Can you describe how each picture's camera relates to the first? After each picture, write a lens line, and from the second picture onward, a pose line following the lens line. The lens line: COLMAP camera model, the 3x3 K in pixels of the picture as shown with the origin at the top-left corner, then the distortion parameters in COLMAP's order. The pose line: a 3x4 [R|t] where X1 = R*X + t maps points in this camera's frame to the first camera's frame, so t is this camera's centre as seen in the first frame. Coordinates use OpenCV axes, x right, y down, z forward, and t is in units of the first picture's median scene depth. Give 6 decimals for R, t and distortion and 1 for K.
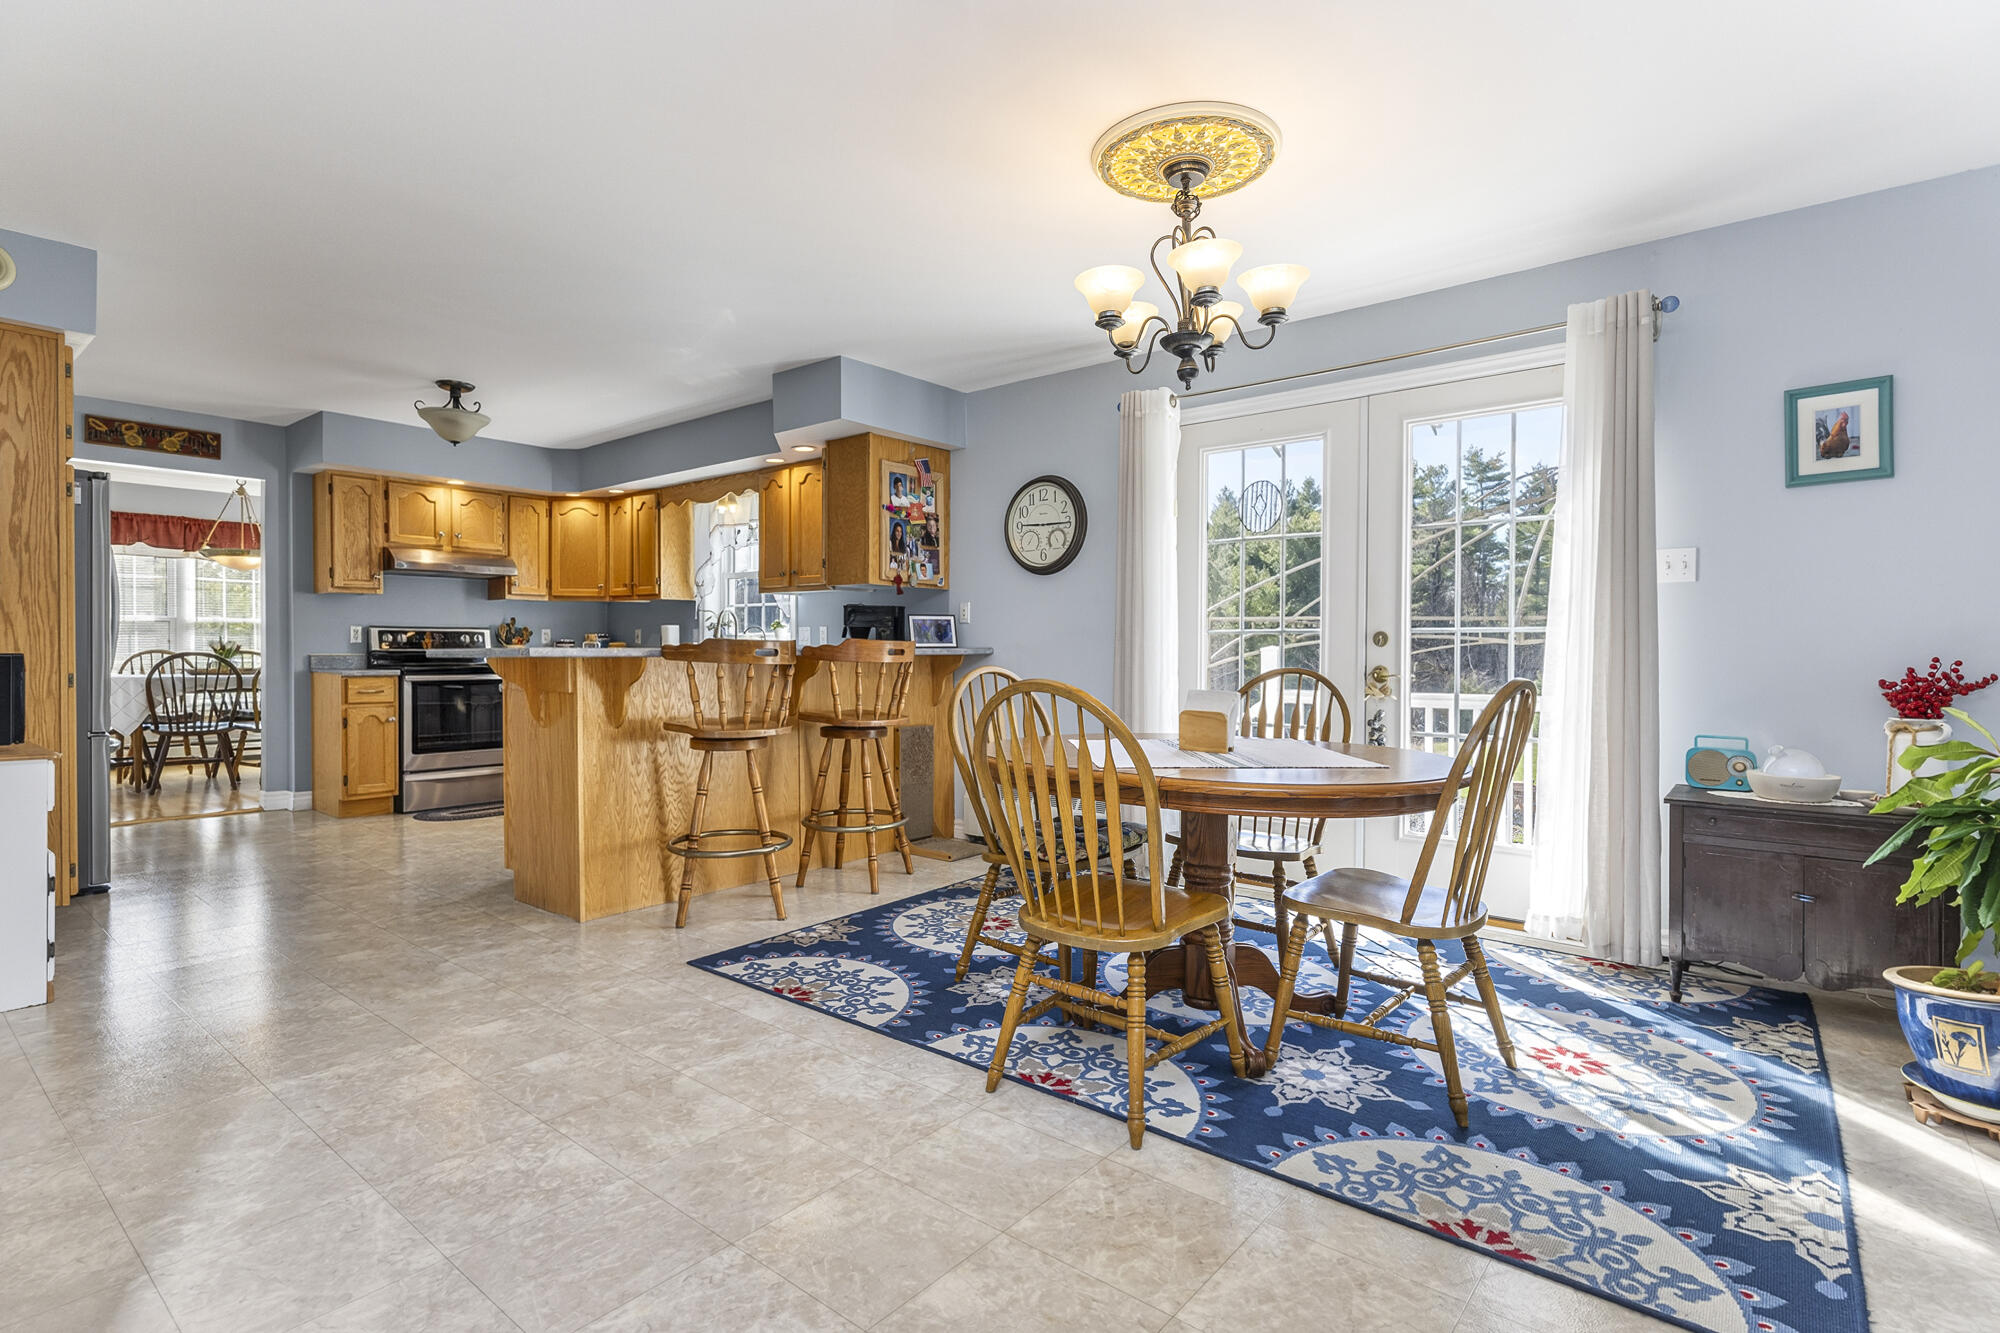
lens RADIAL K [[940.5, 0, 997.1], [0, 940.5, 664.0], [0, 0, 1]] dist [0.004203, -0.000739]
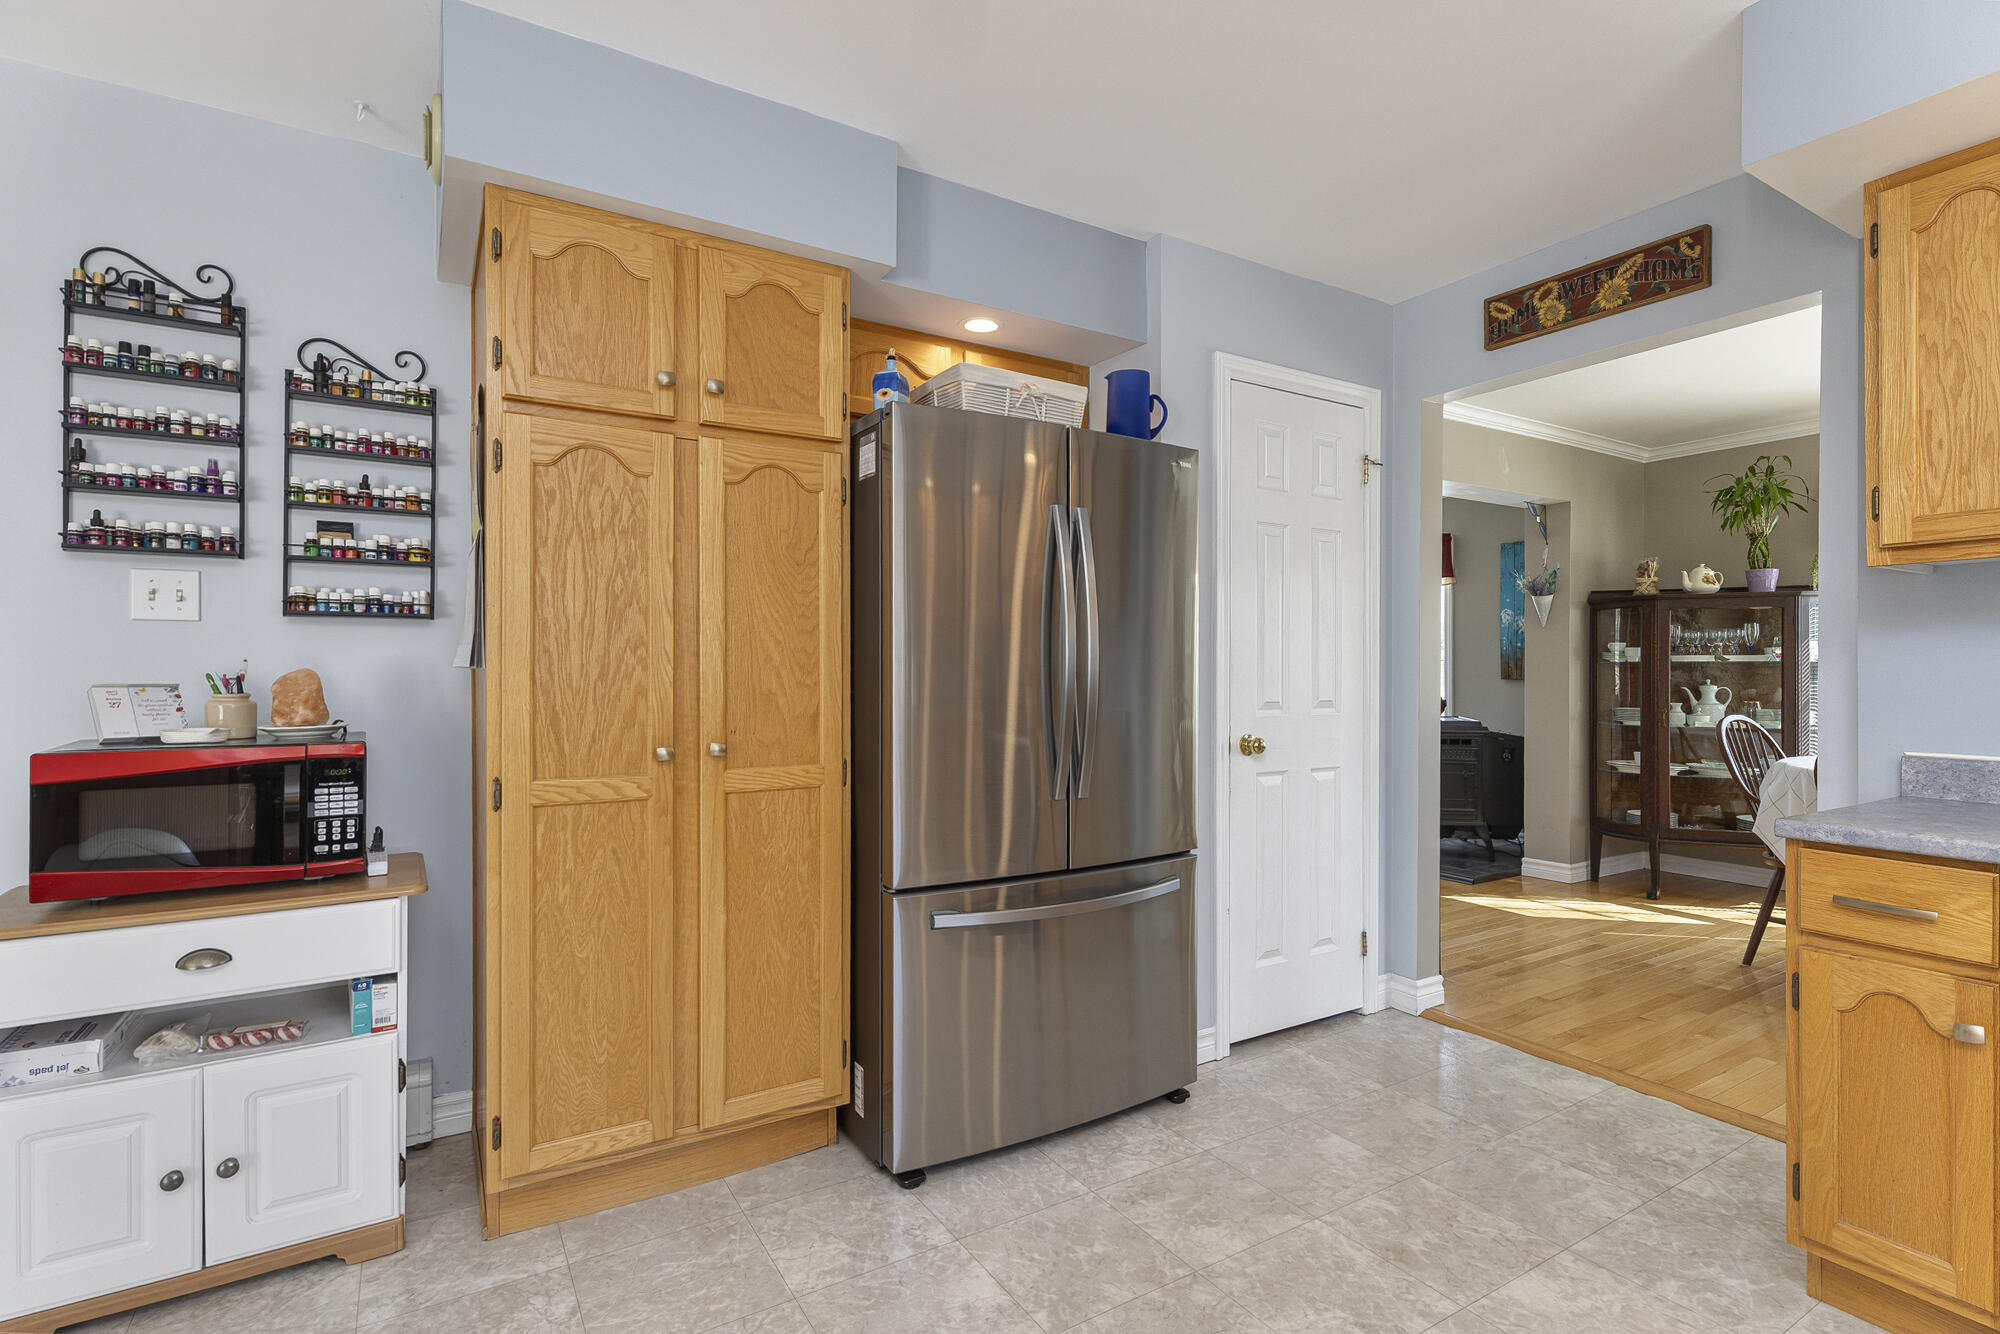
lens RADIAL K [[940.5, 0, 1004.0], [0, 940.5, 673.5], [0, 0, 1]] dist [0.004203, -0.000739]
pose [[-0.320894, -0.004594, -0.947104, -0.353872], [-0.018507, 0.999828, 0.001421, -0.039248], [0.946934, 0.017984, -0.320924, 0.935291]]
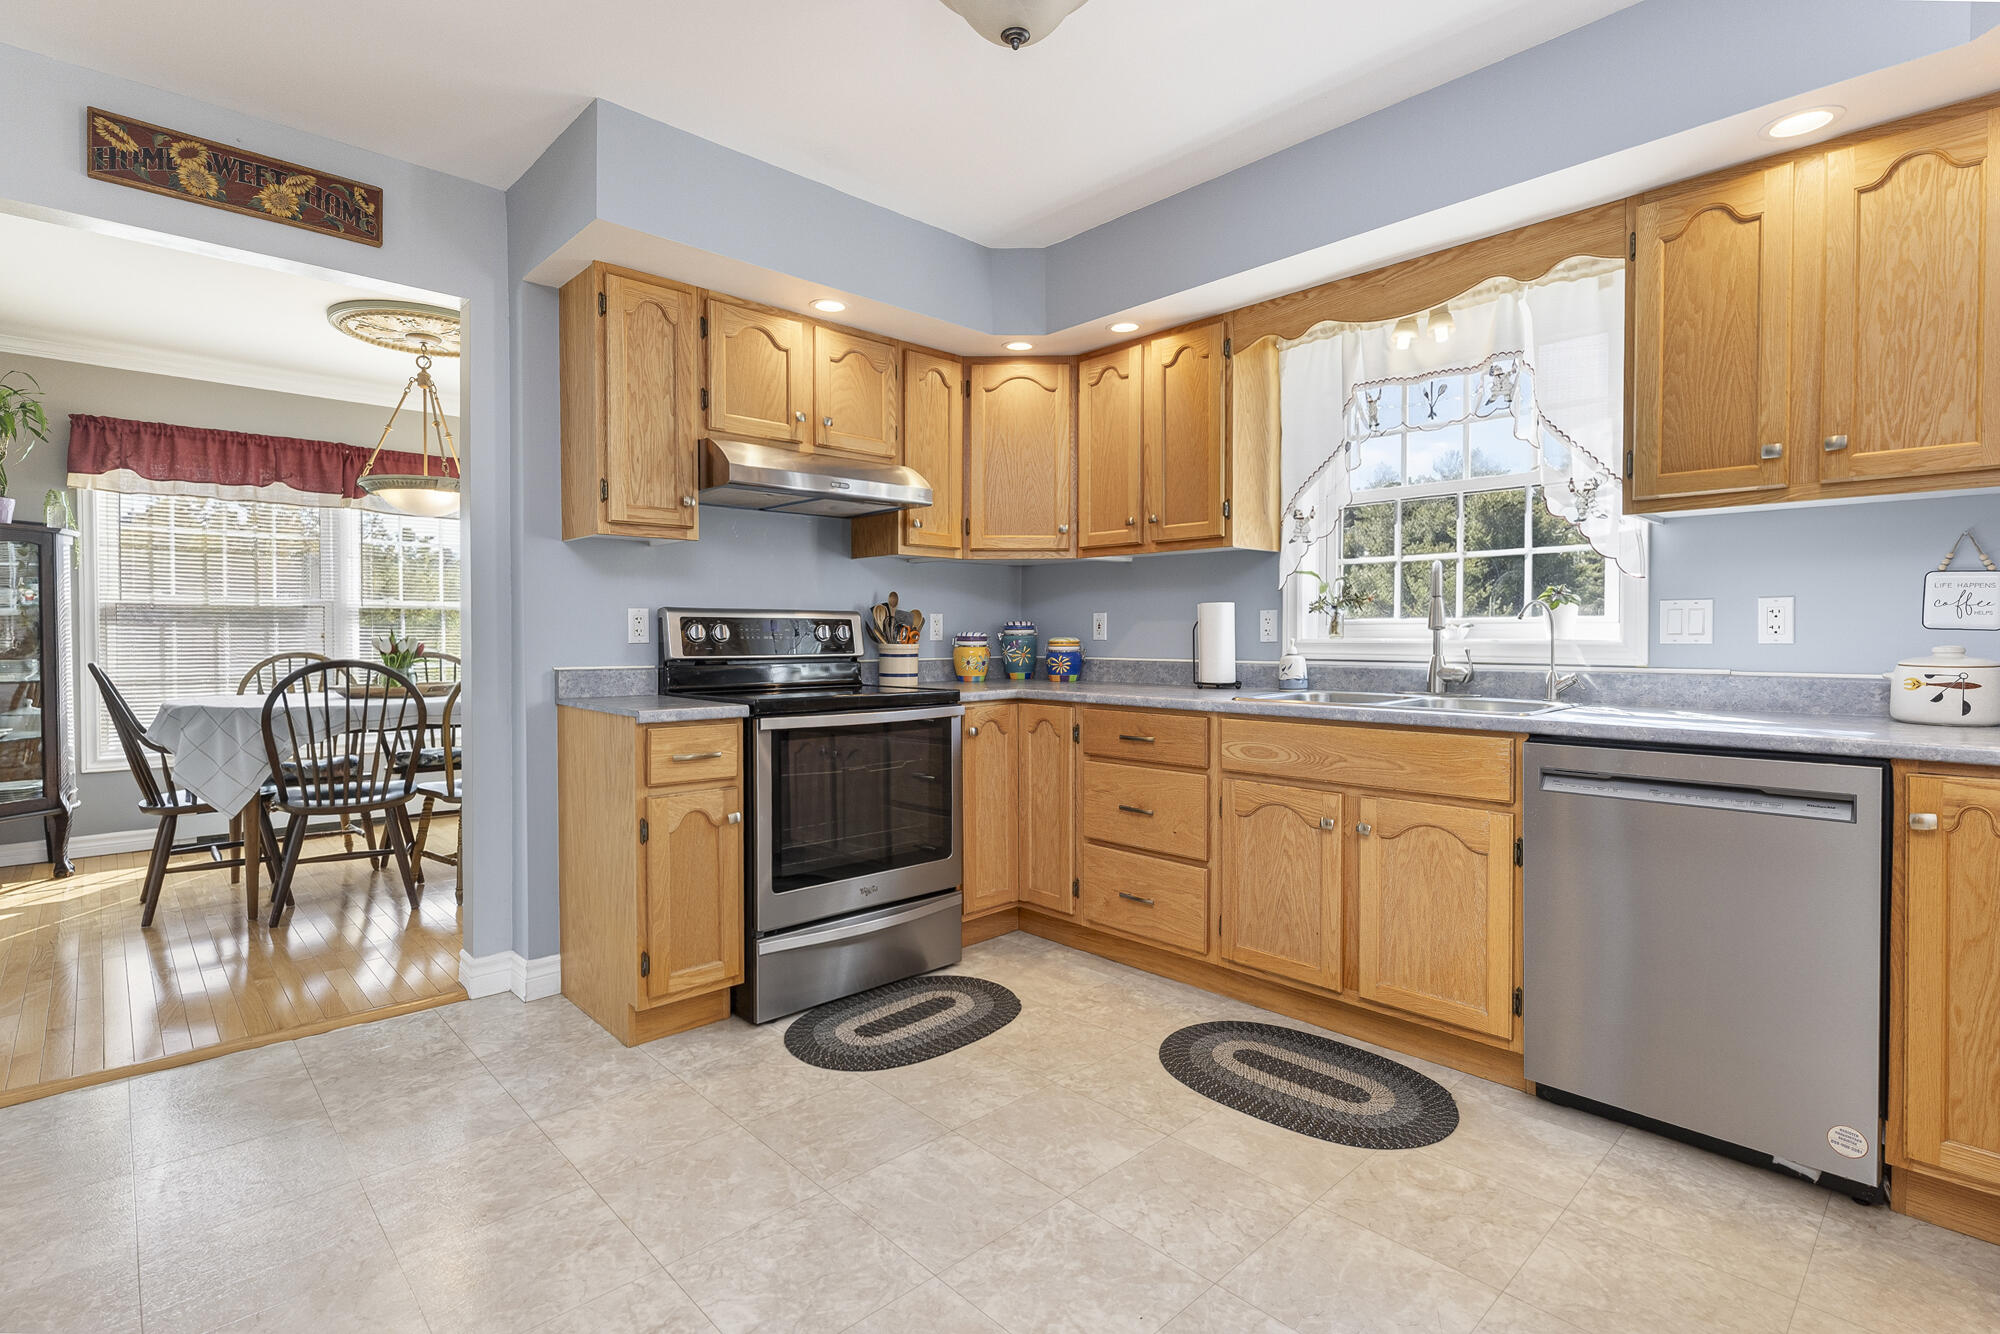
lens RADIAL K [[970.0, 0, 1006.4], [0, 970.0, 654.2], [0, 0, 1]] dist [-0.001031, 0.001050]
pose [[0.990831, -0.002162, -0.135088, -0.513999], [0.002536, 0.999993, 0.002598, -0.021212], [0.135081, -0.002917, 0.990830, 0.640998]]
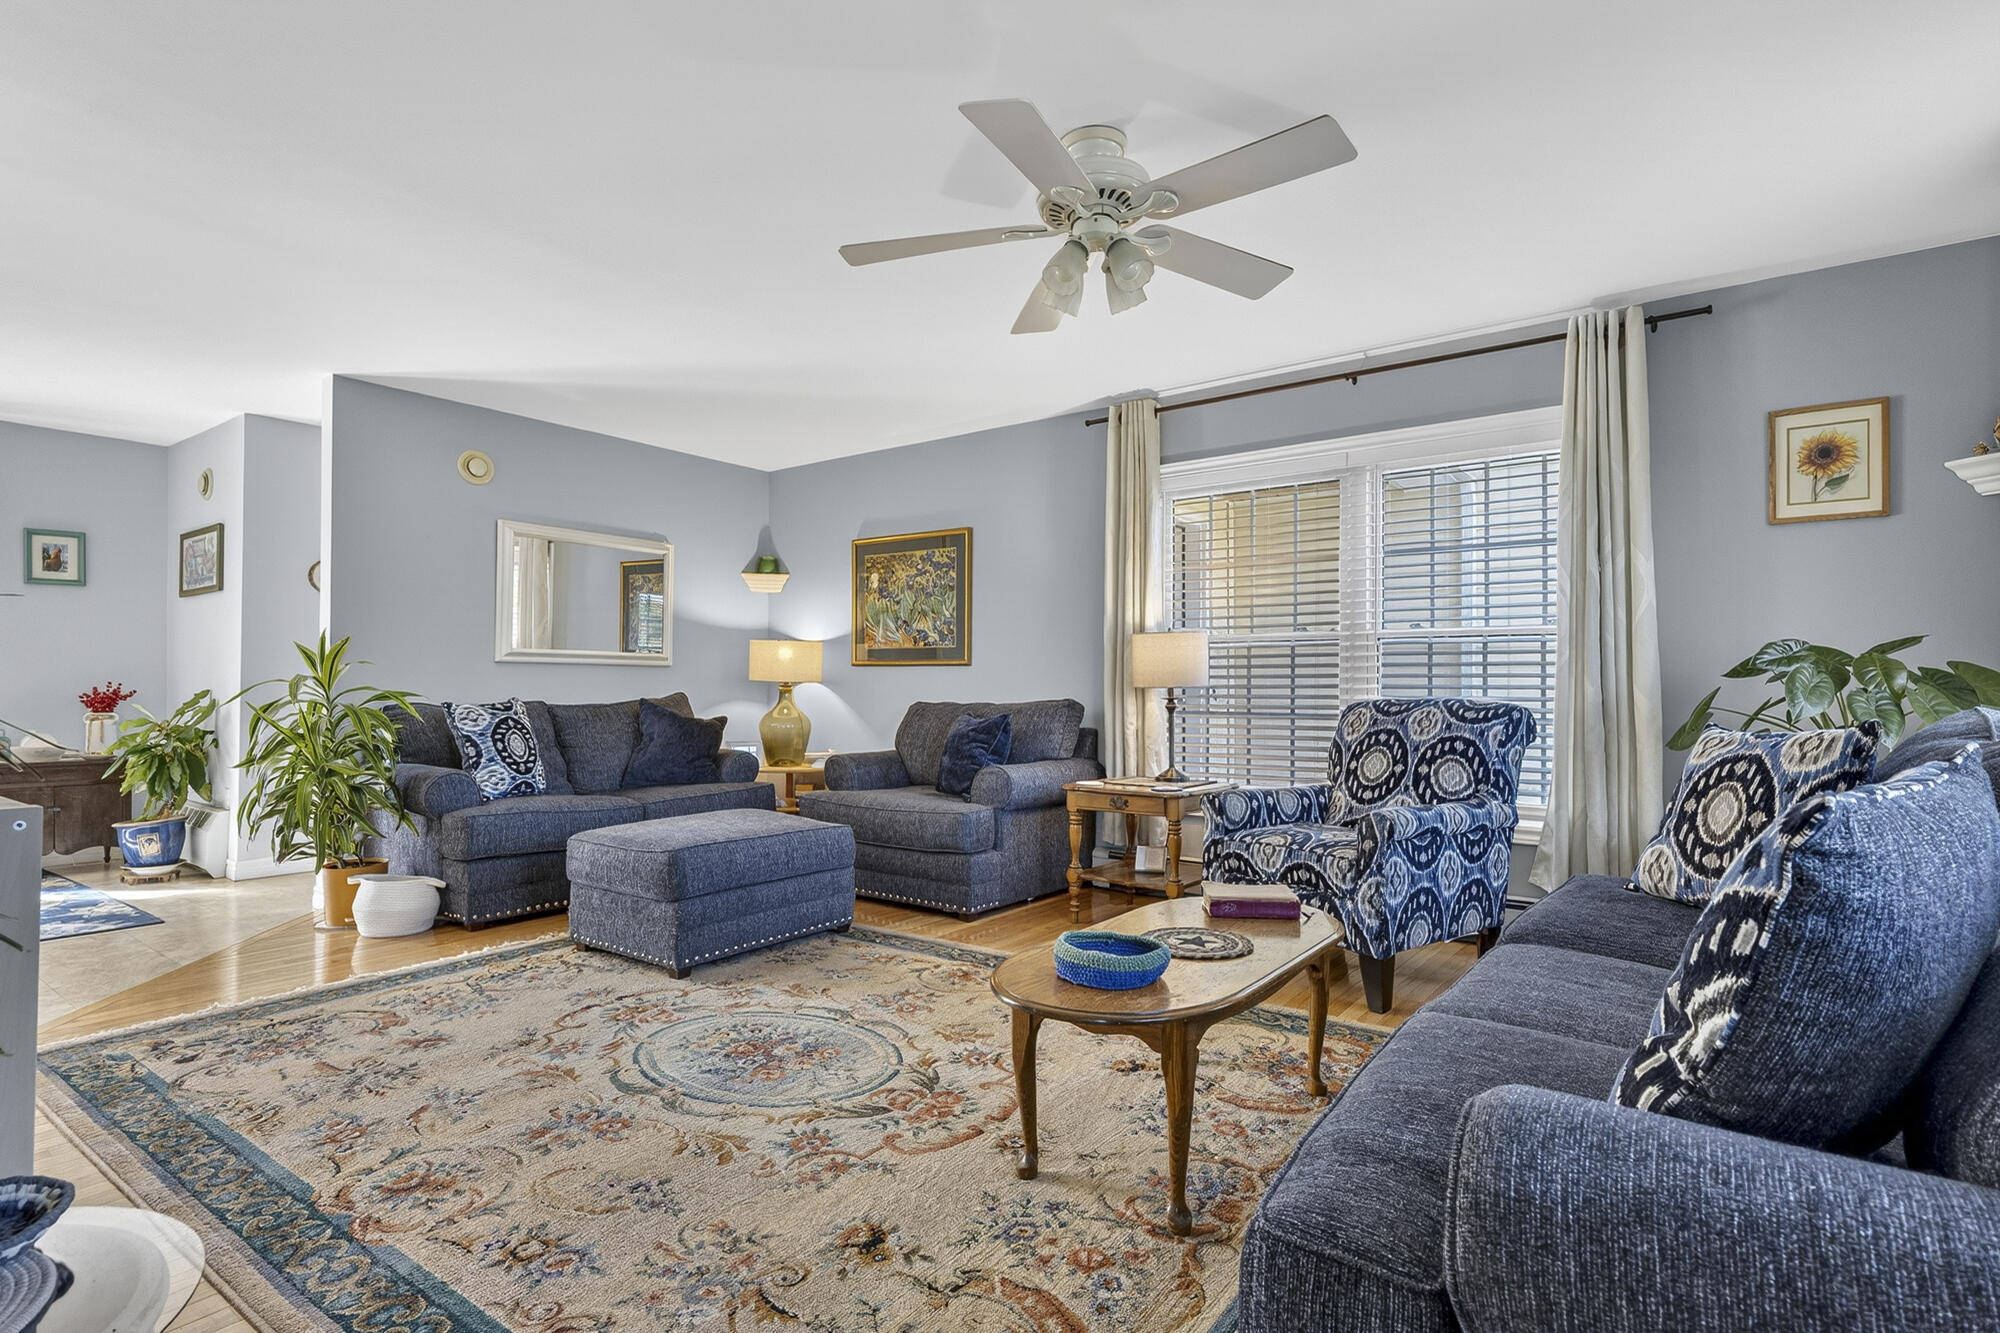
lens RADIAL K [[970.0, 0, 1016.6], [0, 970.0, 685.3], [0, 0, 1]] dist [-0.001031, 0.001050]
pose [[-0.073783, 0.001418, 0.997273, -0.675259], [0.010671, 0.999943, -0.000632, 0.012565], [-0.997217, 0.010595, -0.073794, -0.428440]]
